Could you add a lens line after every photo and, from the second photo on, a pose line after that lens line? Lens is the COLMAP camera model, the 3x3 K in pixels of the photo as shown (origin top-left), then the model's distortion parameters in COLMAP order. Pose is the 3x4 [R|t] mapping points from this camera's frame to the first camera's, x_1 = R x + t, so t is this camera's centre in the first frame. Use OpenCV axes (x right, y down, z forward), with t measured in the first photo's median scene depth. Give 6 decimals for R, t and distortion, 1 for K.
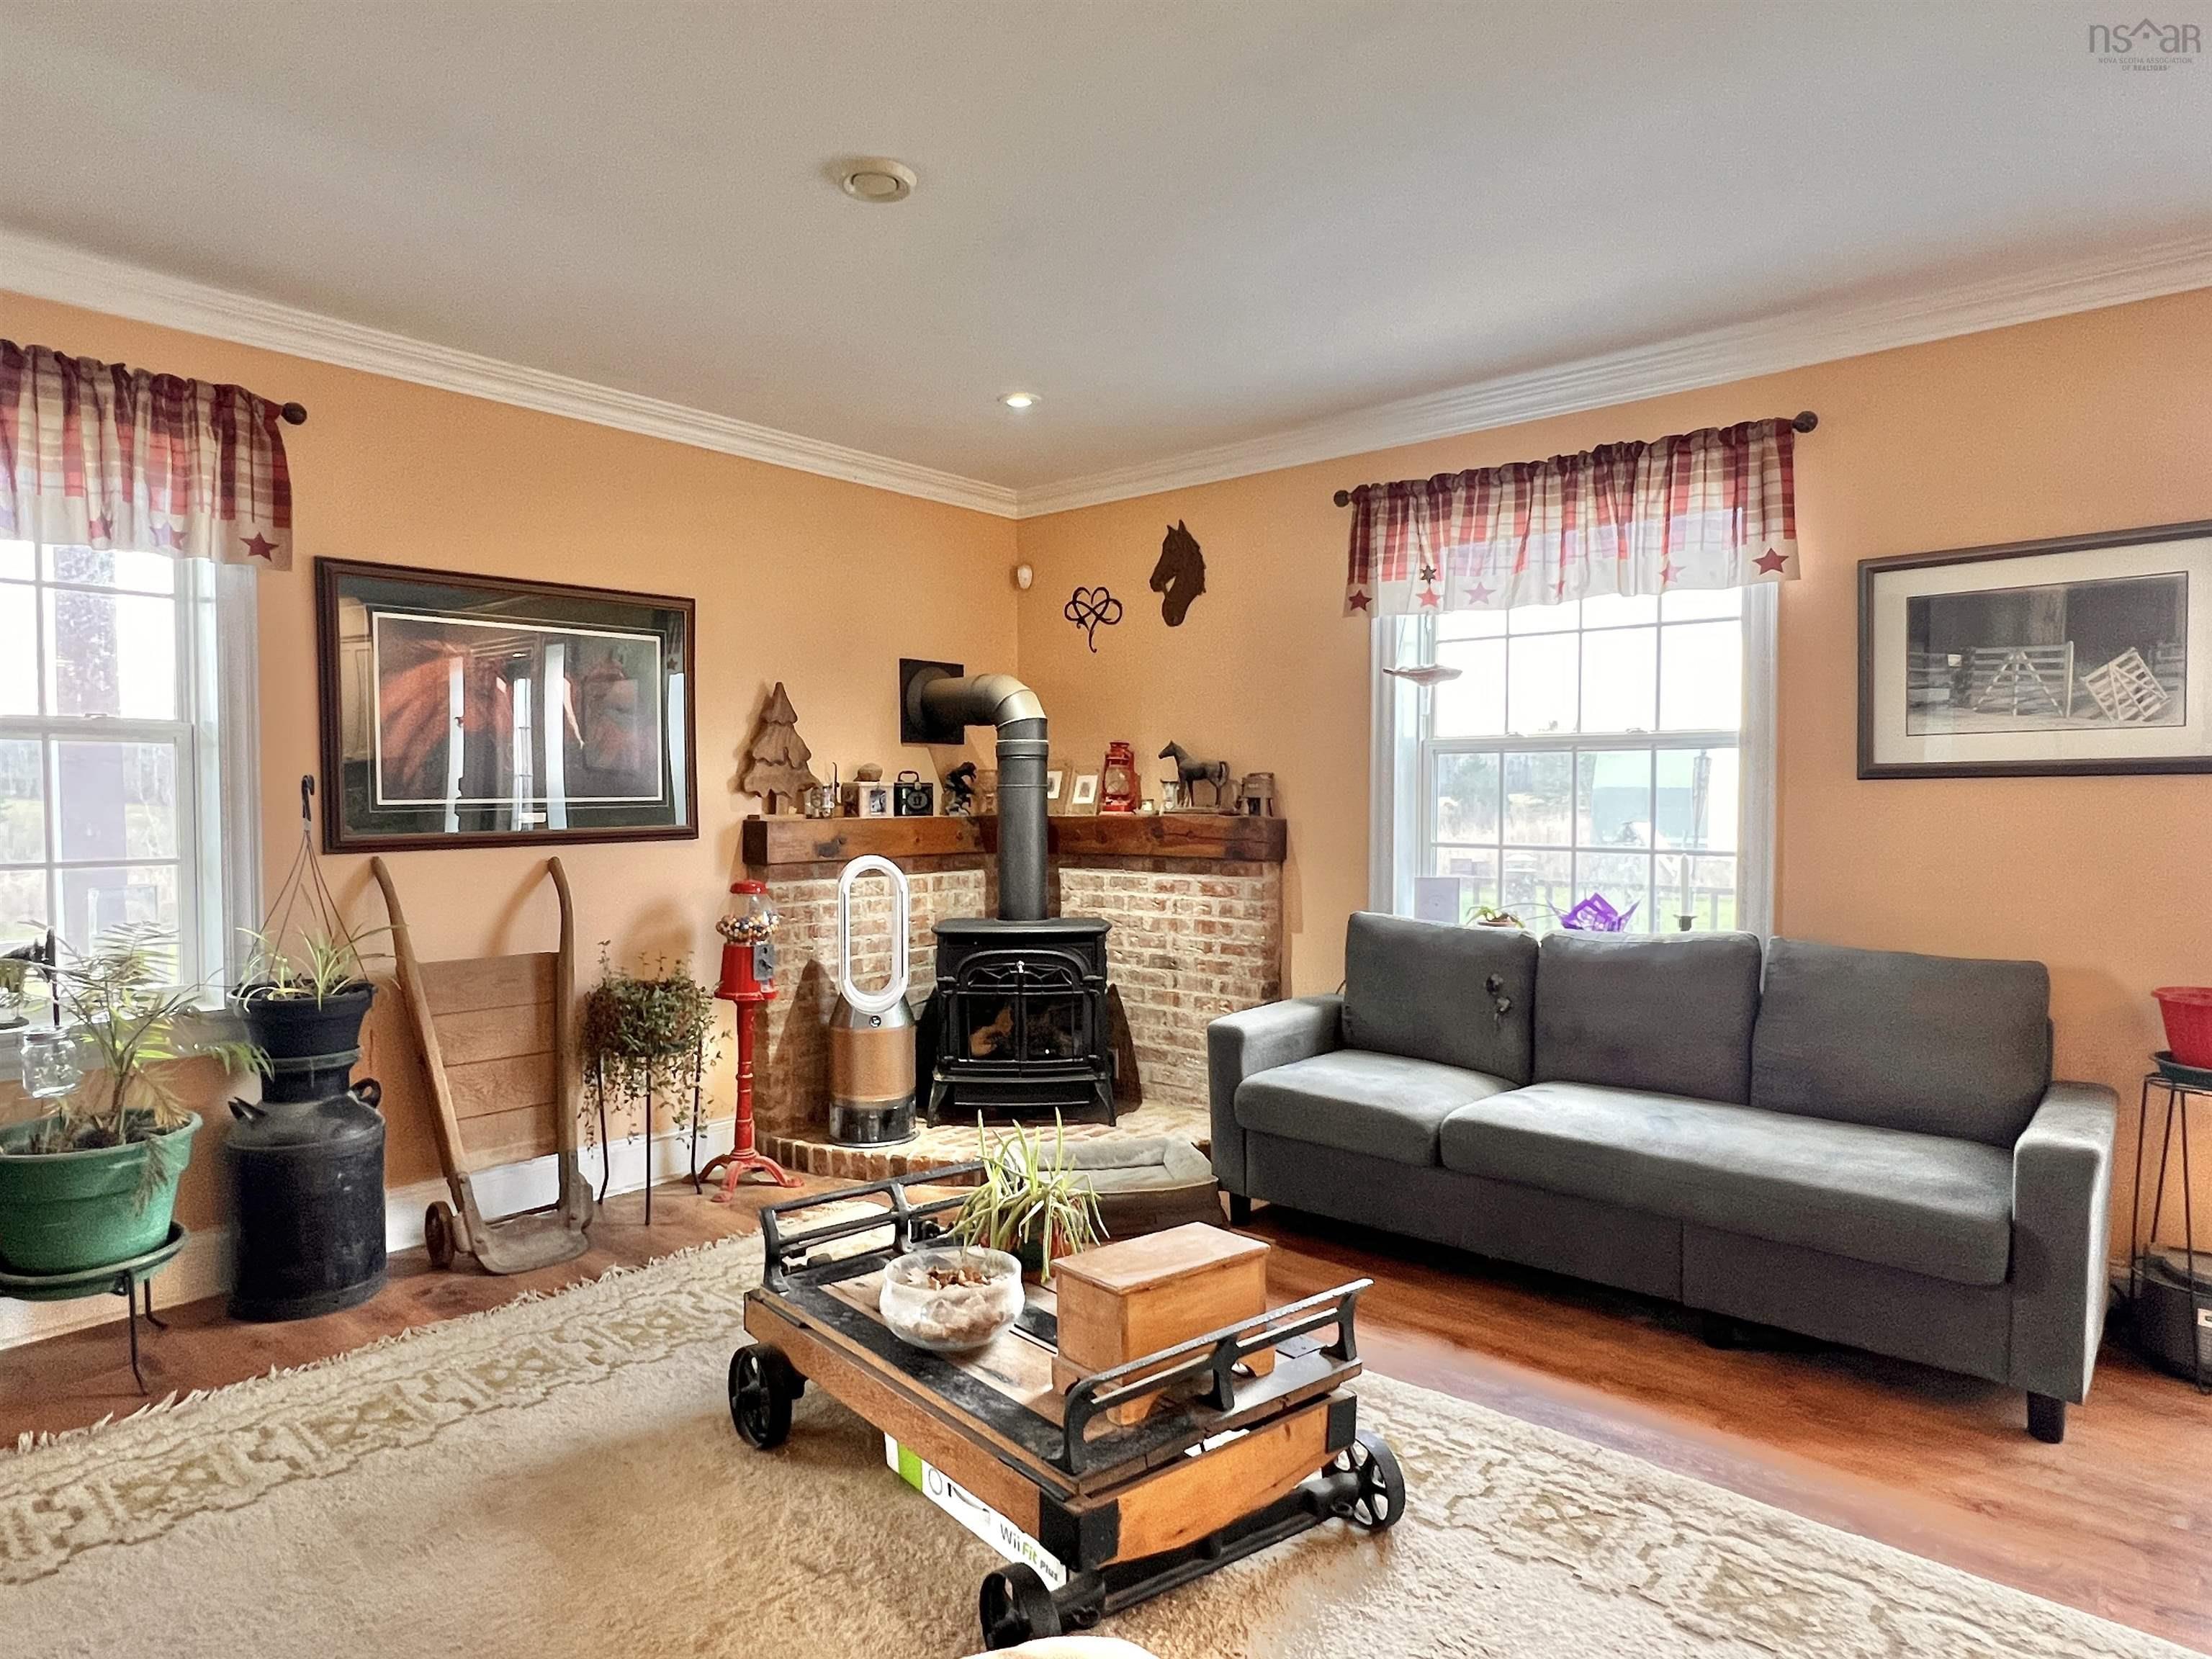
lens RADIAL K [[1275.9, 0, 1092.2], [0, 1275.9, 835.2], [0, 0, 1]] dist [-0.002996, 0.000161]
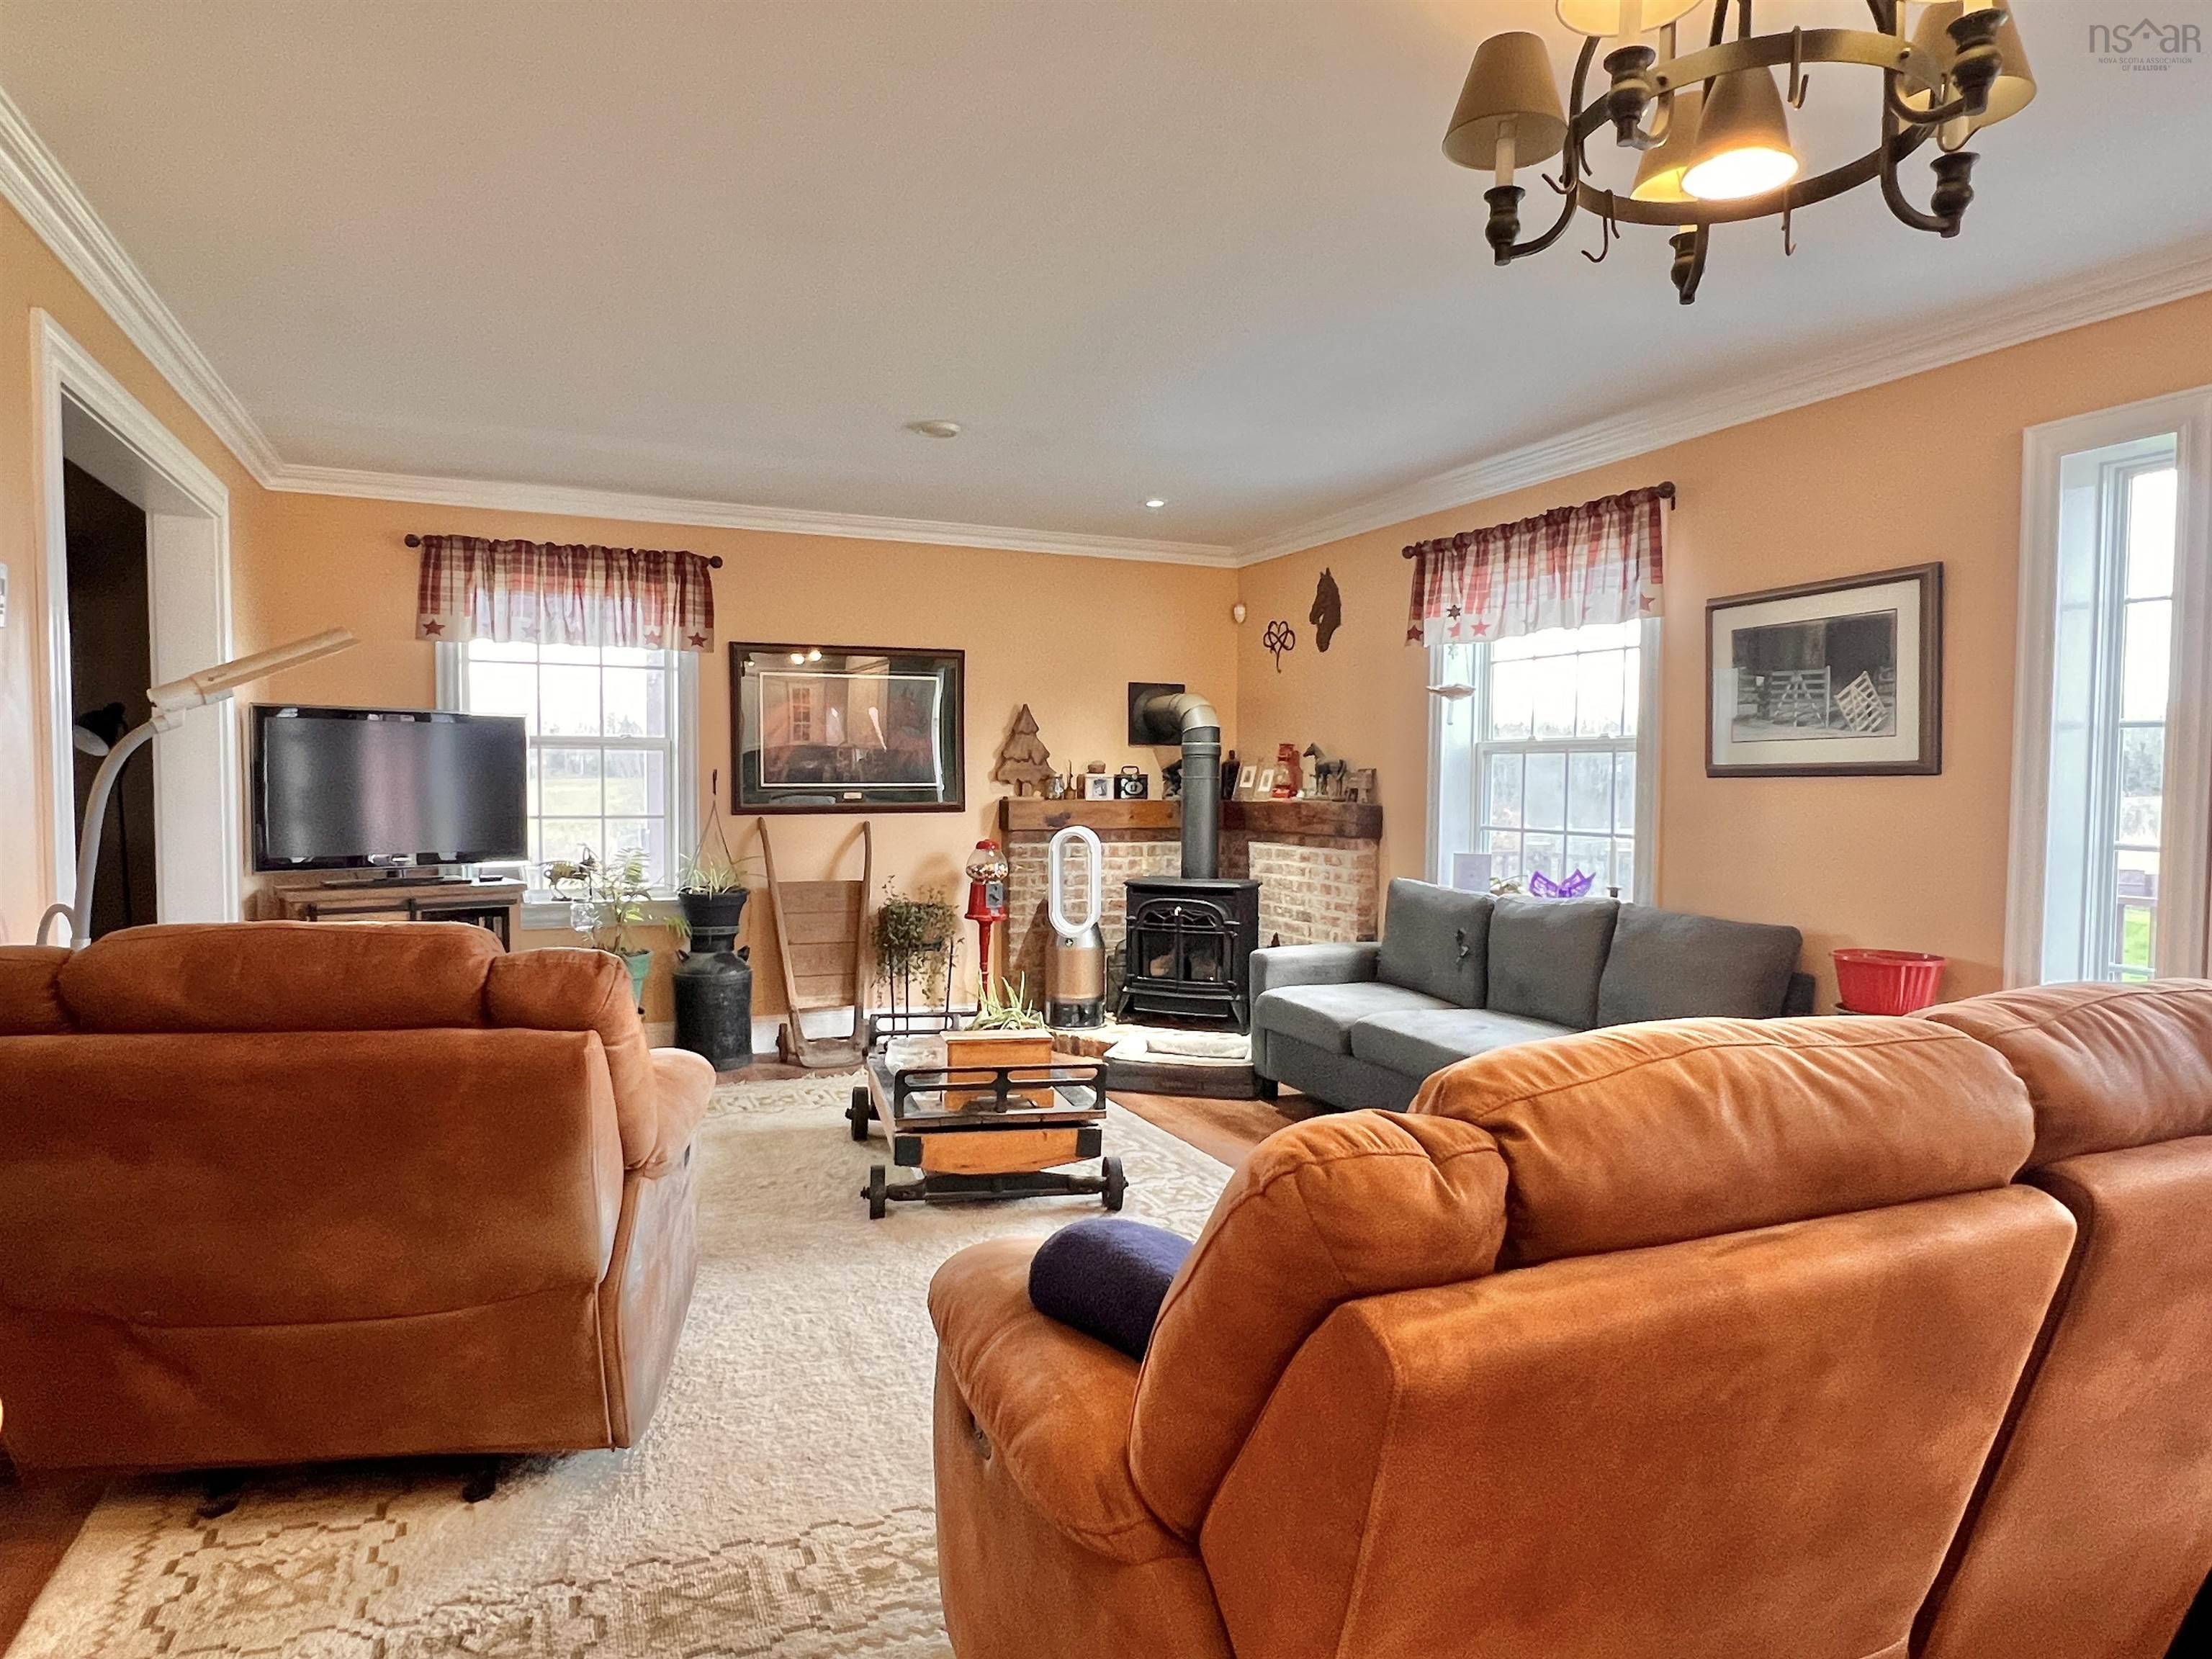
lens RADIAL K [[1318.1, 0, 1091.5], [0, 1318.1, 839.1], [0, 0, 1]] dist [-0.002840, 0.000944]
pose [[0.901681, 0.027156, -0.431547, 0.568907], [-0.022565, 0.999621, 0.015755, 0.008349], [0.431812, -0.004468, 0.901953, -0.372076]]
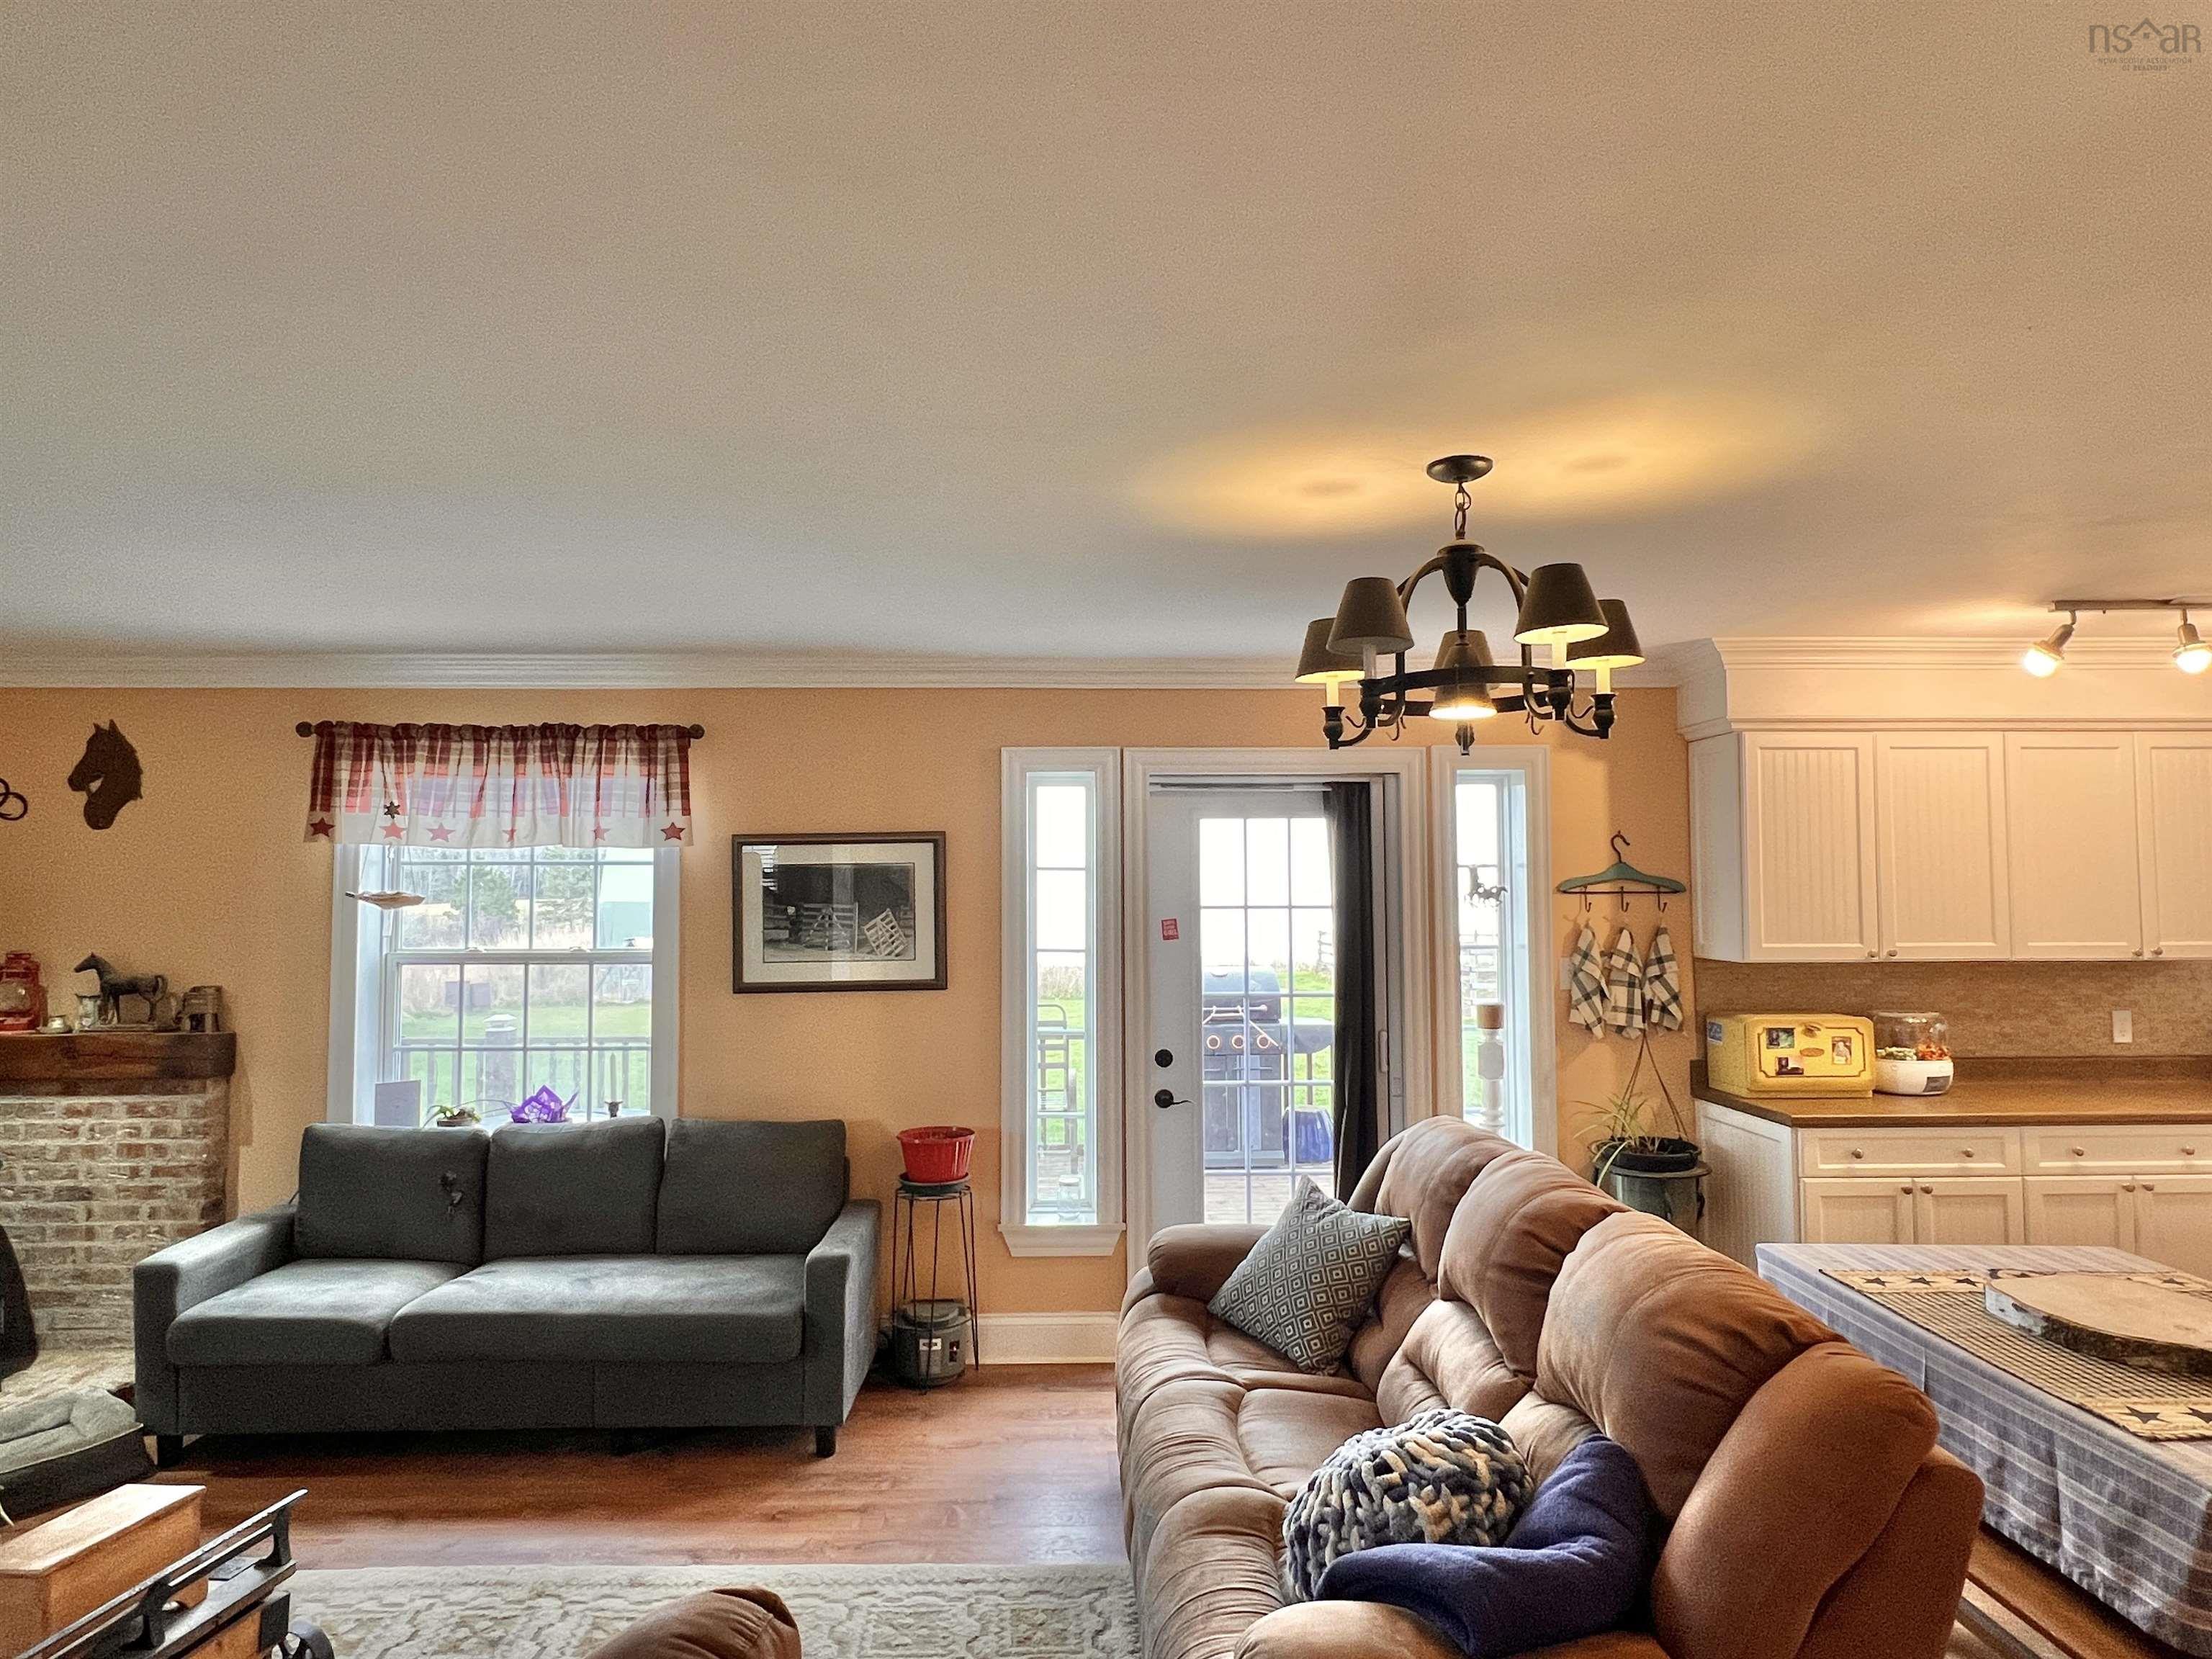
lens RADIAL K [[1275.9, 0, 1101.5], [0, 1275.9, 830.8], [0, 0, 1]] dist [-0.002996, 0.000161]
pose [[0.735825, 0.030956, 0.676464, -0.037061], [0.026290, 0.996896, -0.074217, -0.097692], [-0.676661, 0.072394, 0.732727, -0.261865]]
